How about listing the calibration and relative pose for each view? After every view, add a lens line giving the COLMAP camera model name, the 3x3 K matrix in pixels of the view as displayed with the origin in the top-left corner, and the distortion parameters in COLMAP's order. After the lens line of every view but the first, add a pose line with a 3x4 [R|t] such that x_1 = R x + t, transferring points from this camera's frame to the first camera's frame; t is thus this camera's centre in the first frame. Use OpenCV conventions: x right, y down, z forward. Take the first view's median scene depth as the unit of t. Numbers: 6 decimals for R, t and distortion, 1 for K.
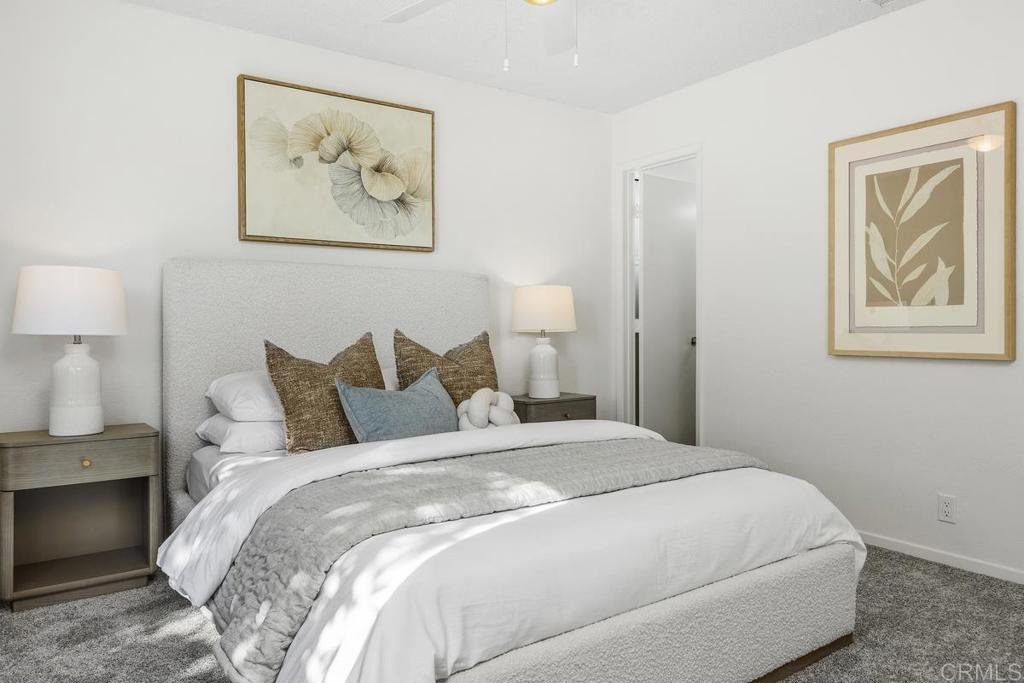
lens RADIAL K [[732.5, 0, 512.7], [0, 732.5, 303.6], [0, 0, 1]] dist [0.031736, -0.000069]
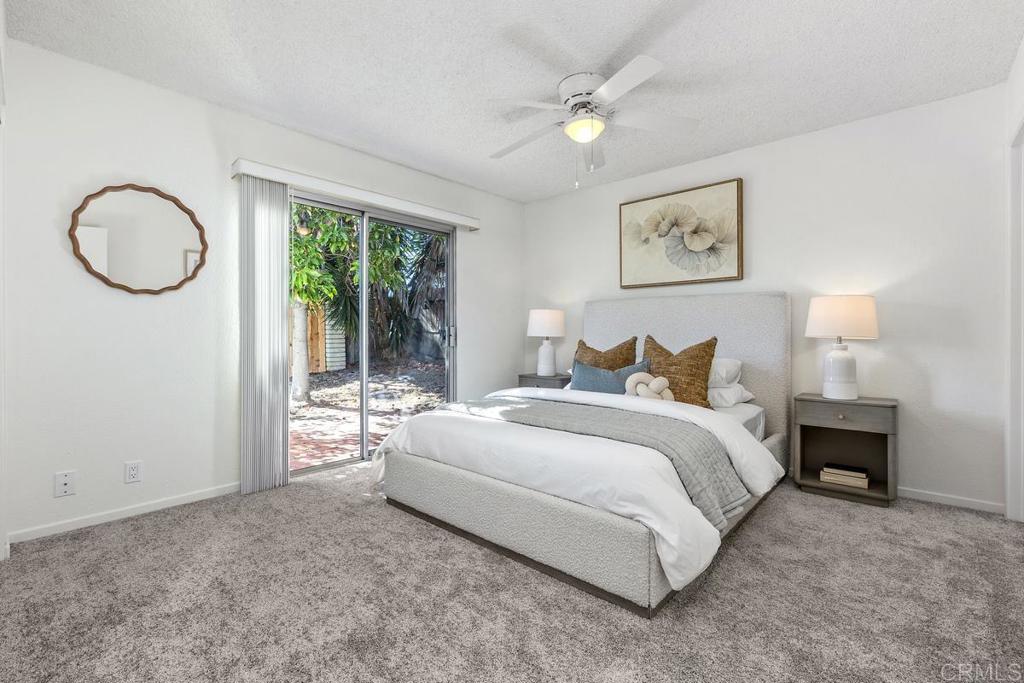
lens RADIAL K [[457.1, 0, 512.4], [0, 457.1, 337.1], [0, 0, 1]] dist [-0.000266, -0.000003]
pose [[0.219808, 0.013708, -0.975447, 0.702279], [0.040837, 0.998896, 0.023239, 0.001880], [0.974688, -0.044943, 0.219005, 0.413283]]
